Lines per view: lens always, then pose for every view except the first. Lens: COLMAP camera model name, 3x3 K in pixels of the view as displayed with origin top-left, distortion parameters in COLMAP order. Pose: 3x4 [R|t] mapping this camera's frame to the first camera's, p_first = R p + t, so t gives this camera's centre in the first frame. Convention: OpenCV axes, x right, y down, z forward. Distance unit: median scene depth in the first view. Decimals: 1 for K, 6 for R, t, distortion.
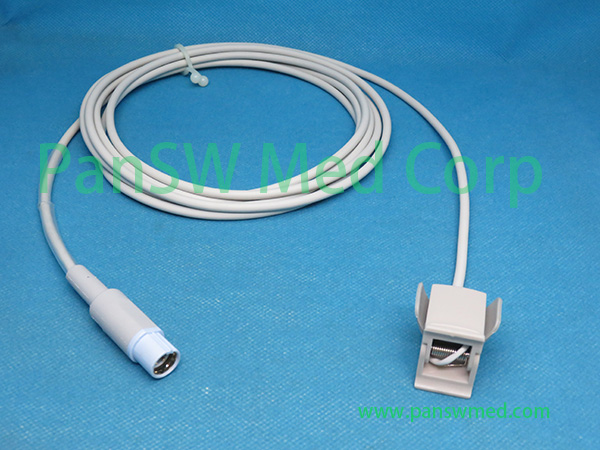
lens RADIAL K [[752.6, 0, 300.9], [0, 752.6, 224.9], [0, 0, 1]] dist [-0.053821, 0.000000]
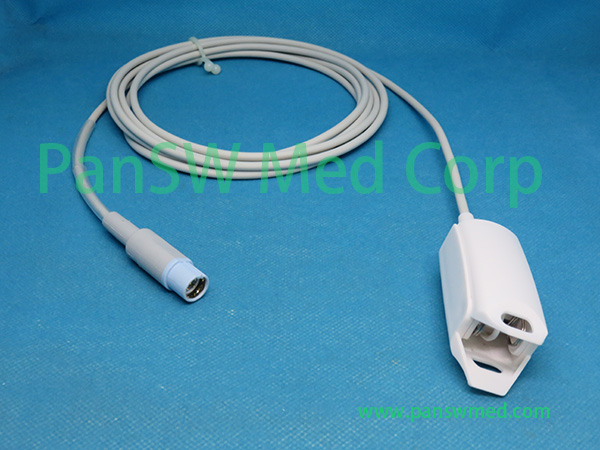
lens RADIAL K [[752.6, 0, 297.6], [0, 752.6, 226.6], [0, 0, 1]] dist [-0.053821, 0.000000]
pose [[0.999883, -0.014844, 0.003790, -0.027121], [0.015035, 0.998284, -0.056588, 0.142148], [-0.002944, 0.056639, 0.998390, -0.113804]]
